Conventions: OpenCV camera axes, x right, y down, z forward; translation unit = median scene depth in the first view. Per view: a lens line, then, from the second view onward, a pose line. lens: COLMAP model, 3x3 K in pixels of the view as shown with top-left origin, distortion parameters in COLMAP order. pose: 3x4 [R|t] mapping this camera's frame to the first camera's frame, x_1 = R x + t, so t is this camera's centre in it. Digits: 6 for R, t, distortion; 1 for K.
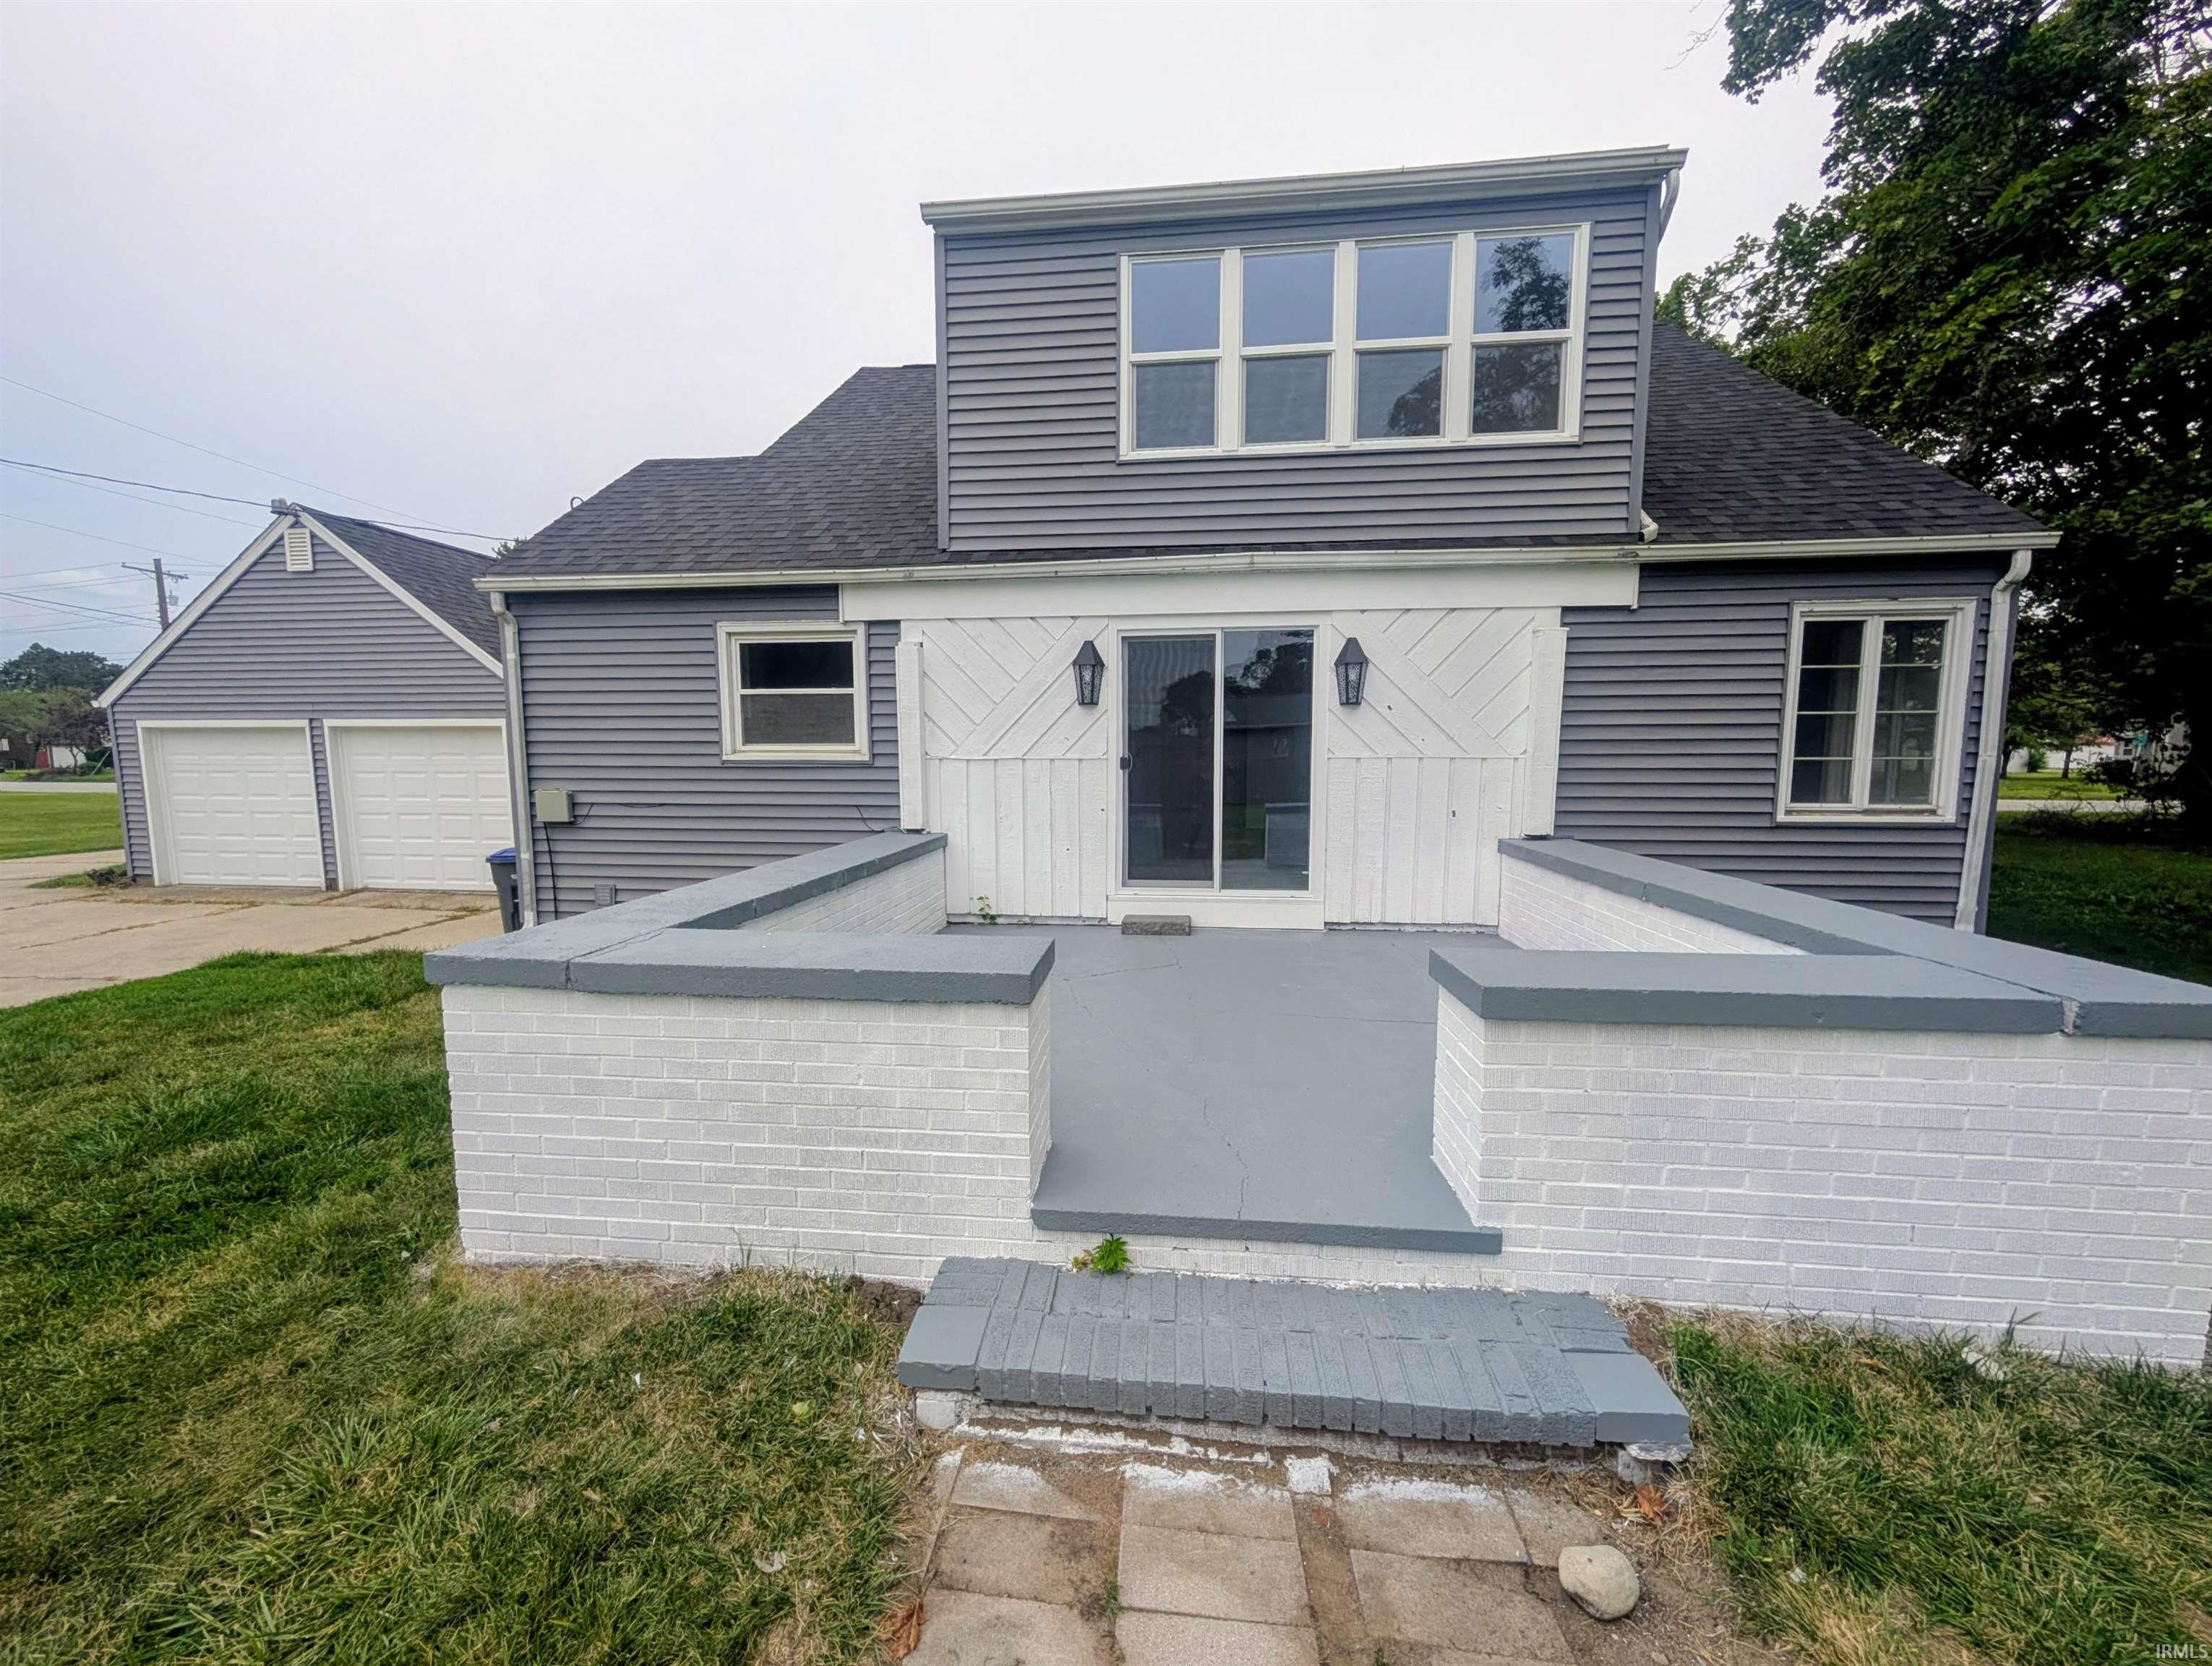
lens RADIAL K [[836.7, 0, 1110.0], [0, 836.7, 826.2], [0, 0, 1]] dist [-0.000674, 0.000178]
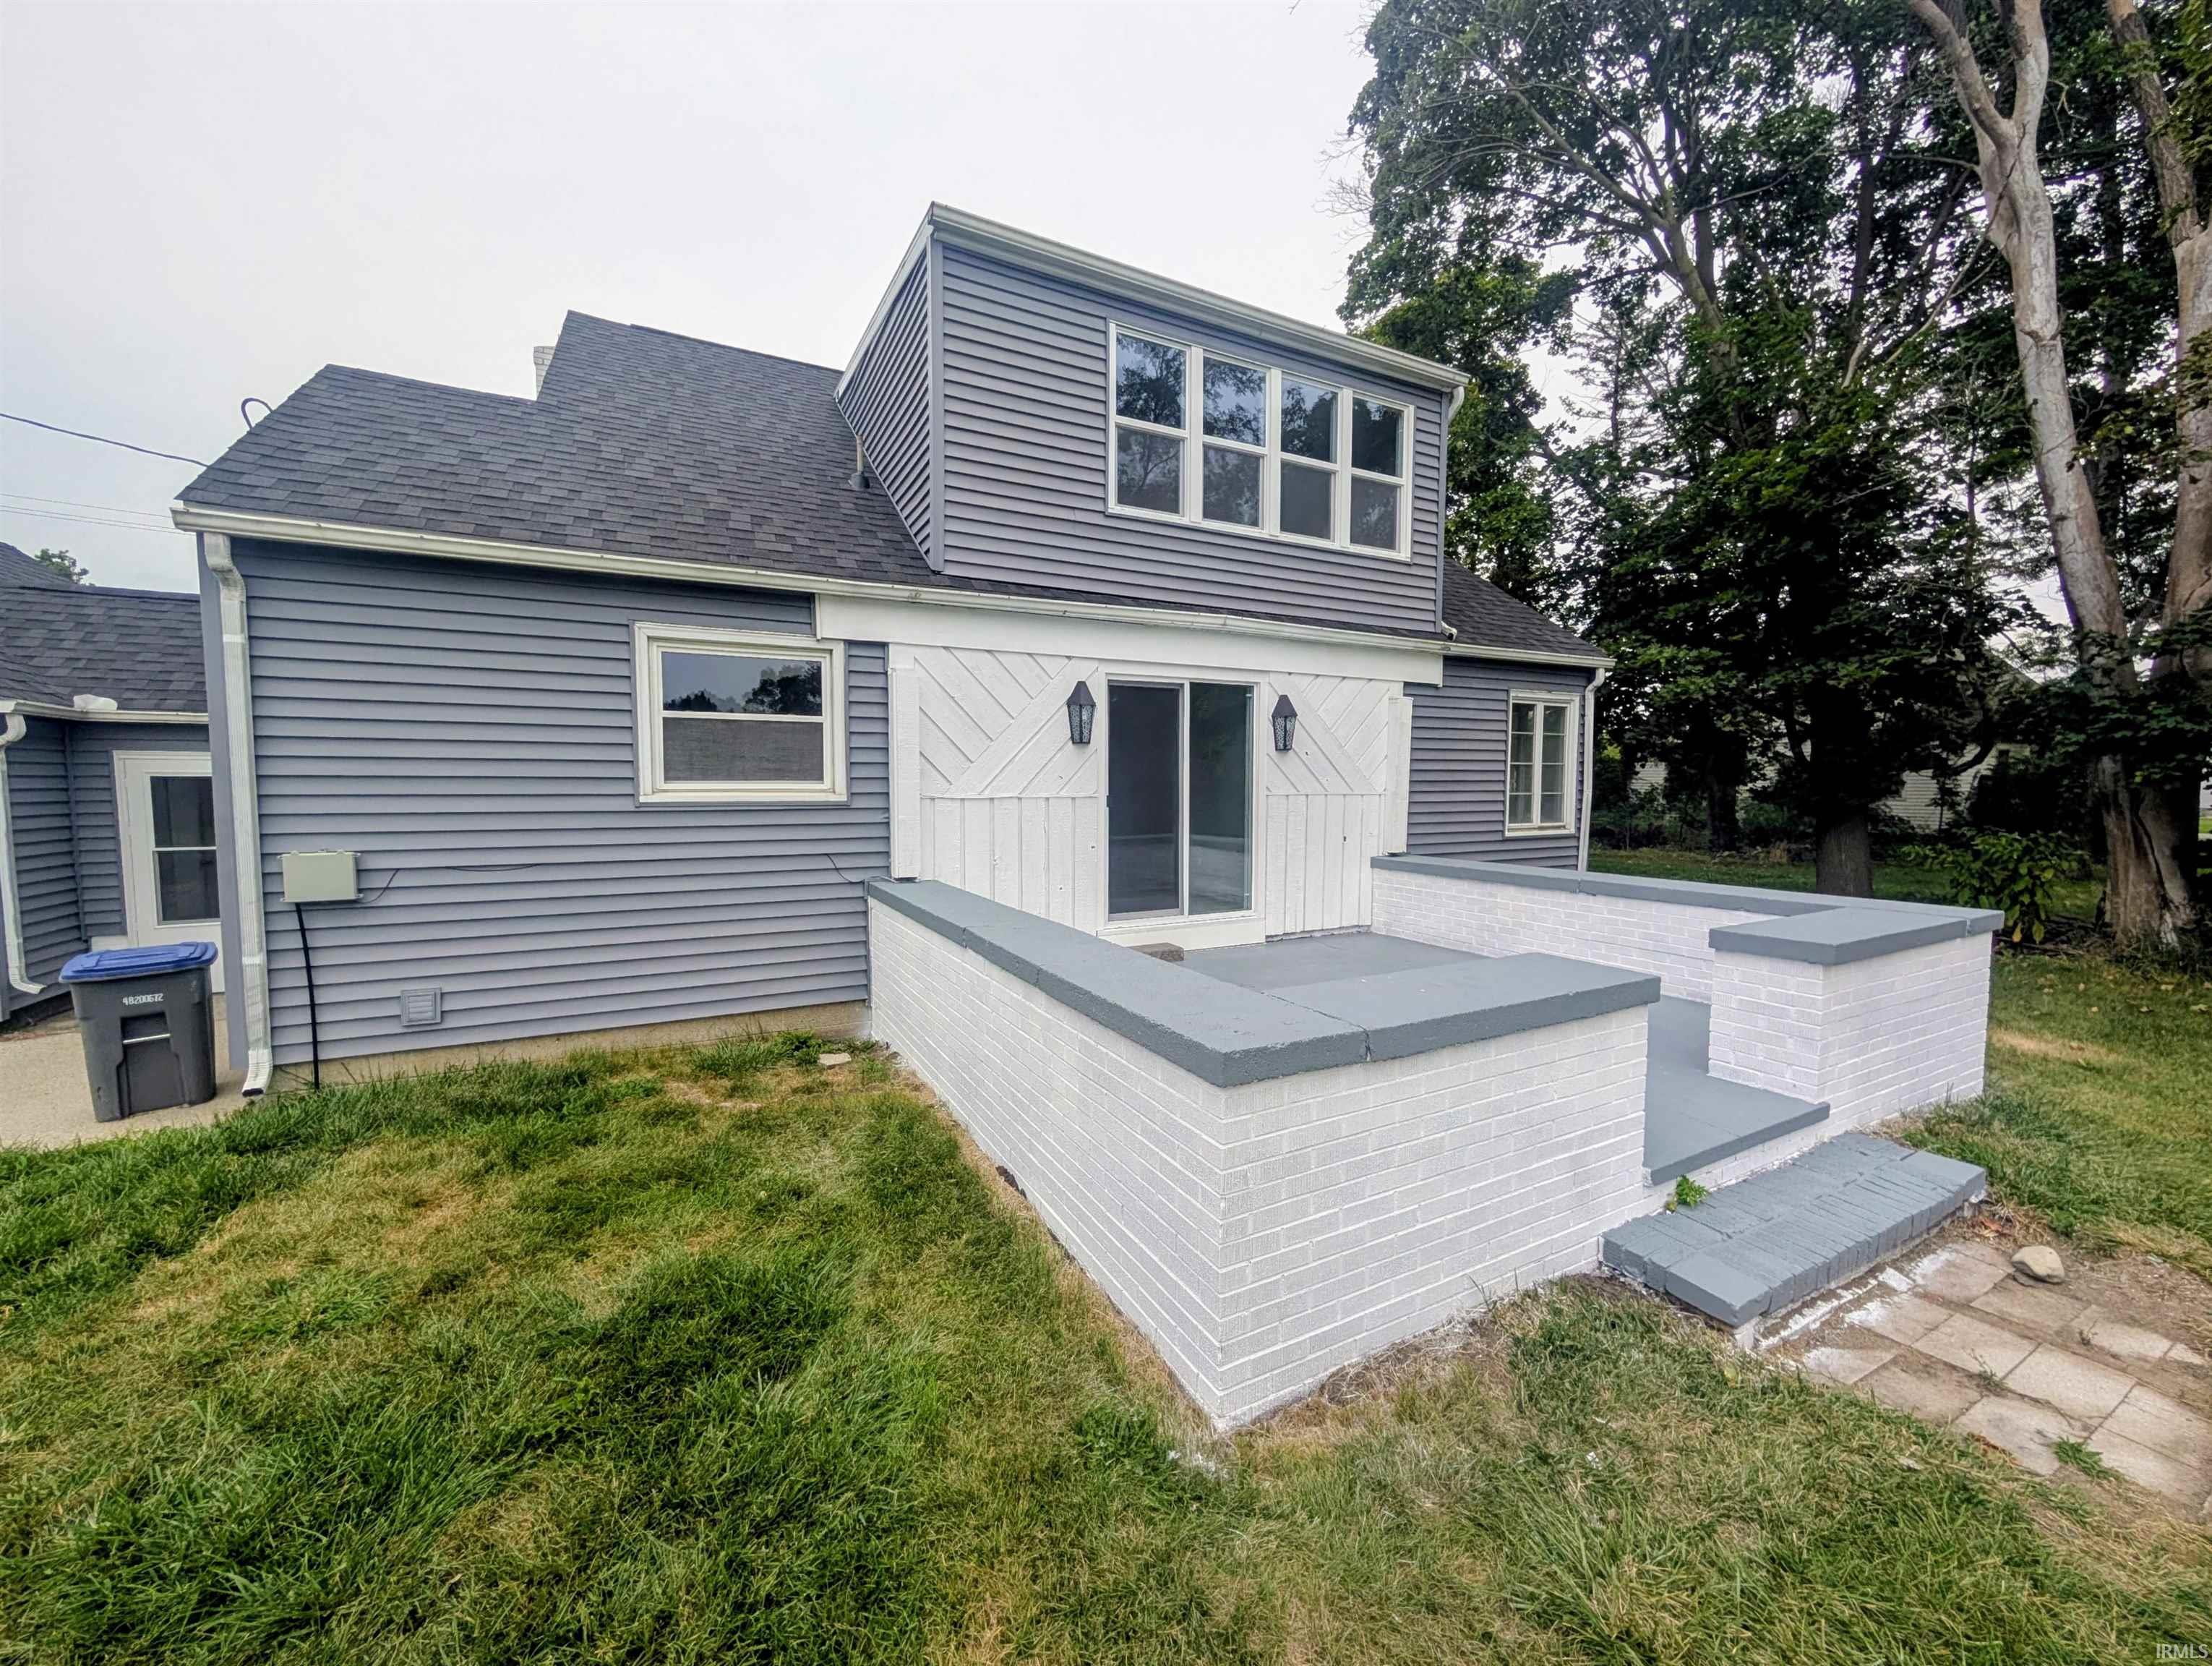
lens RADIAL K [[818.1, 0, 1103.9], [0, 818.1, 825.0], [0, 0, 1]] dist [-0.001810, -0.000303]
pose [[0.840218, -0.025961, 0.541628, -0.545974], [0.046948, 0.998585, -0.024966, -0.021338], [-0.540213, 0.046406, 0.840248, 0.158974]]
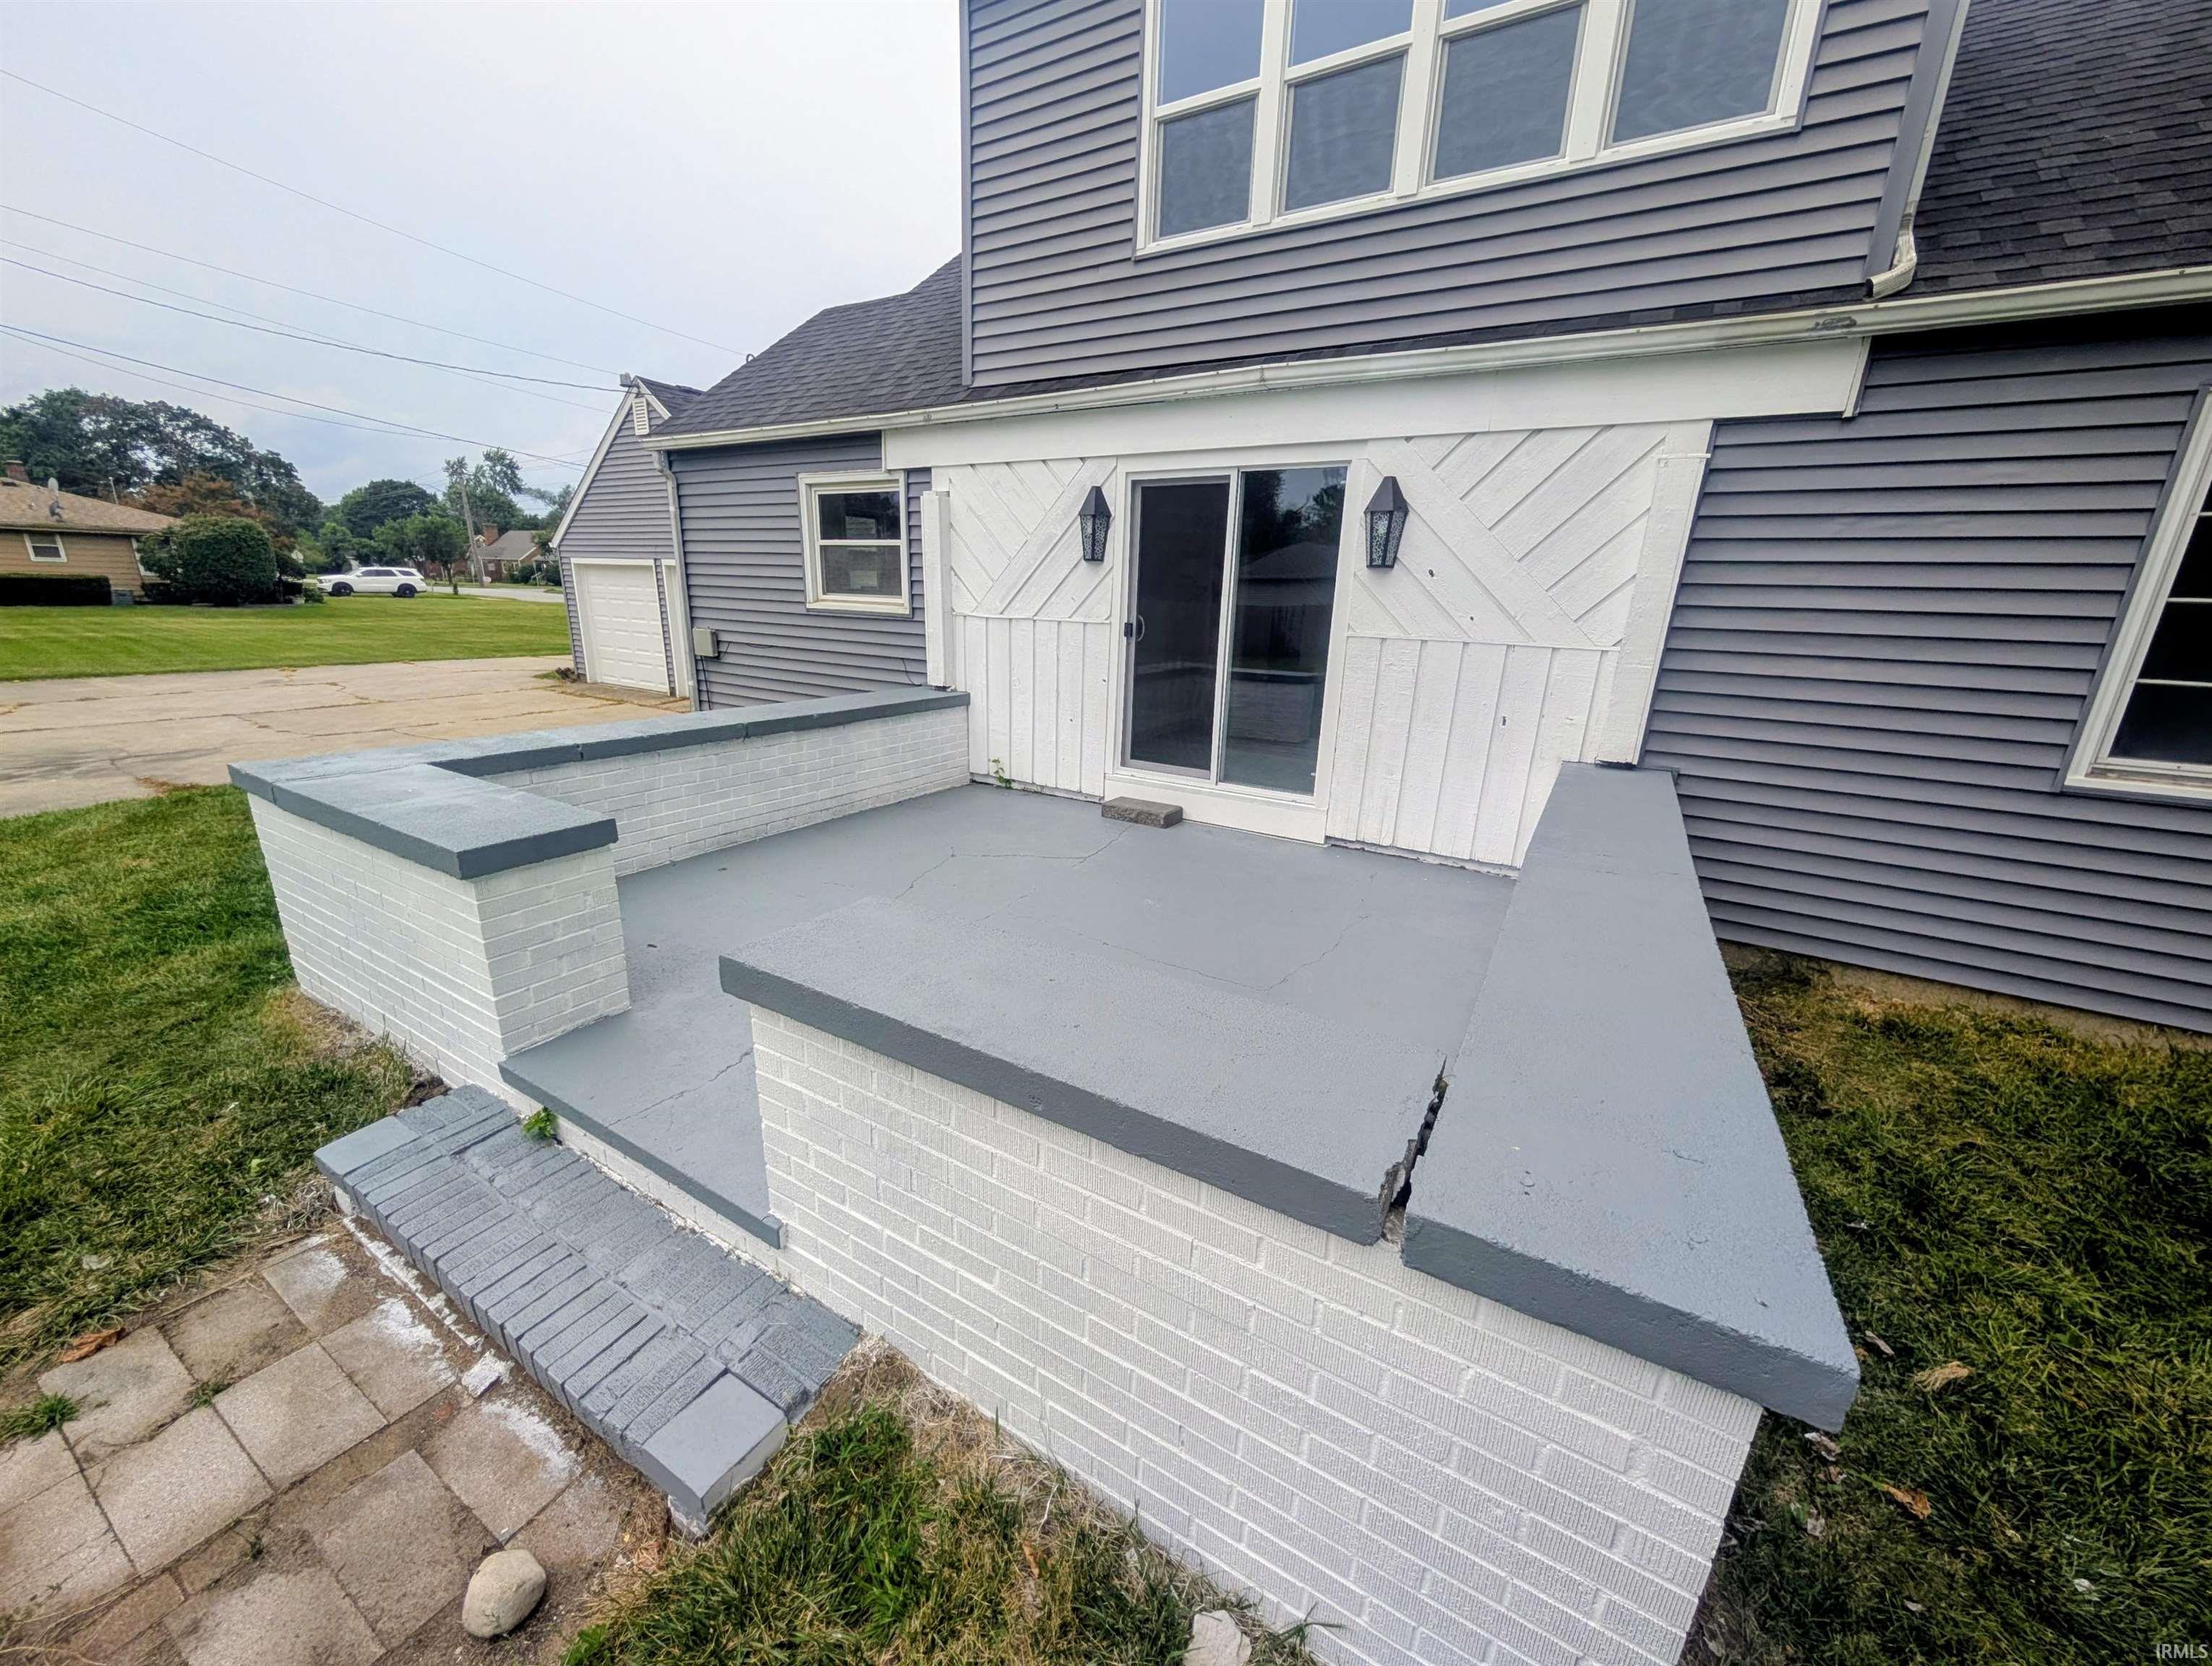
lens RADIAL K [[836.7, 0, 1110.0], [0, 836.7, 826.2], [0, 0, 1]] dist [-0.000674, 0.000178]
pose [[0.905104, 0.143555, -0.400224, 0.394575], [-0.070025, 0.978755, 0.192704, -0.041181], [0.419385, -0.146391, 0.895928, 0.159318]]
